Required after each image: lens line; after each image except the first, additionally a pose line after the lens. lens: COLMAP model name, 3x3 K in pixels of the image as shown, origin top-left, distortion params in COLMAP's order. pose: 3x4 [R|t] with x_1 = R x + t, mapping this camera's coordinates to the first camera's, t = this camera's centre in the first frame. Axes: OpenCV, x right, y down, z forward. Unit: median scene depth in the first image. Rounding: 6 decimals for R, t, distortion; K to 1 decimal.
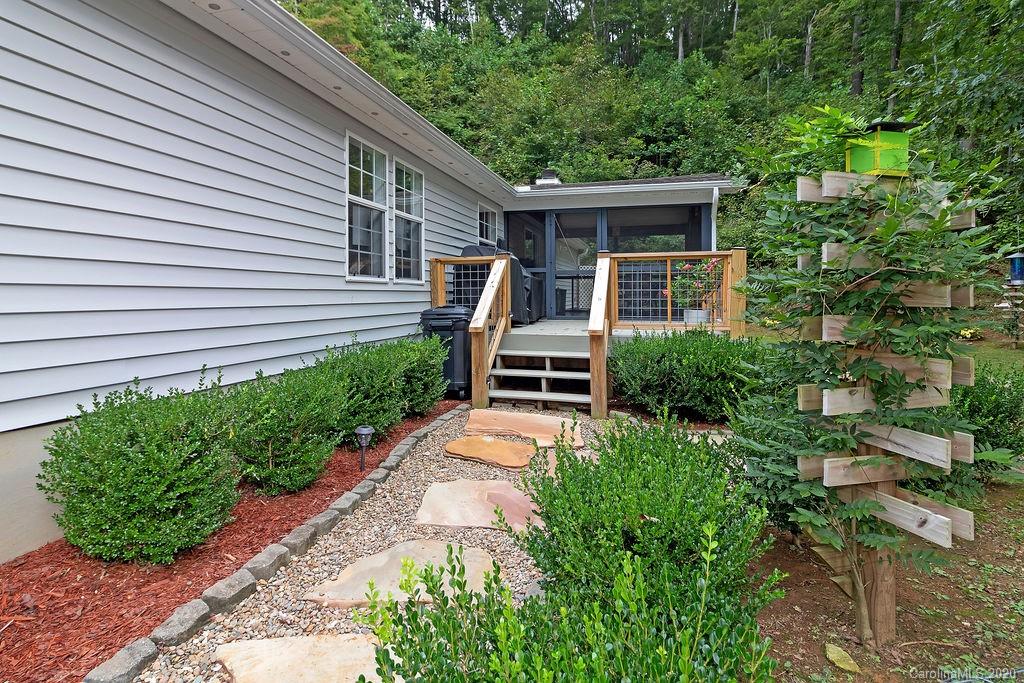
lens RADIAL K [[496.9, 0, 512.6], [0, 496.9, 296.1], [0, 0, 1]] dist [-0.002674, -0.000883]
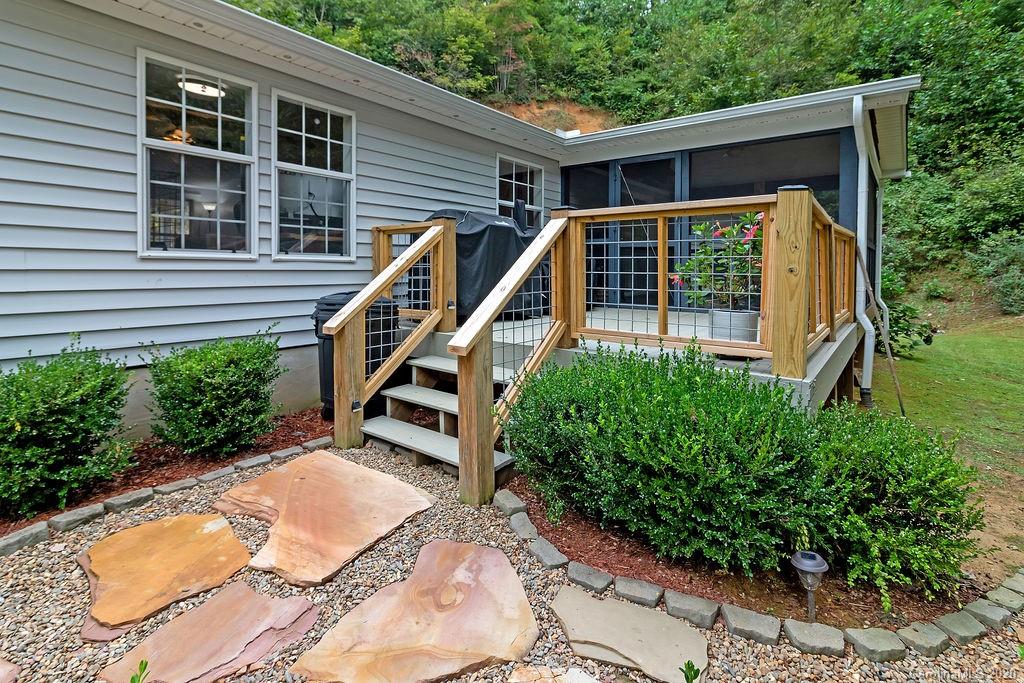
lens RADIAL K [[501.2, 0, 510.0], [0, 501.2, 274.4], [0, 0, 1]] dist [0.009896, 0.000349]
pose [[0.930536, 0.009707, -0.366072, 0.108670], [-0.006947, 0.999937, 0.008857, -0.004275], [0.366135, -0.005699, 0.930544, 0.127830]]
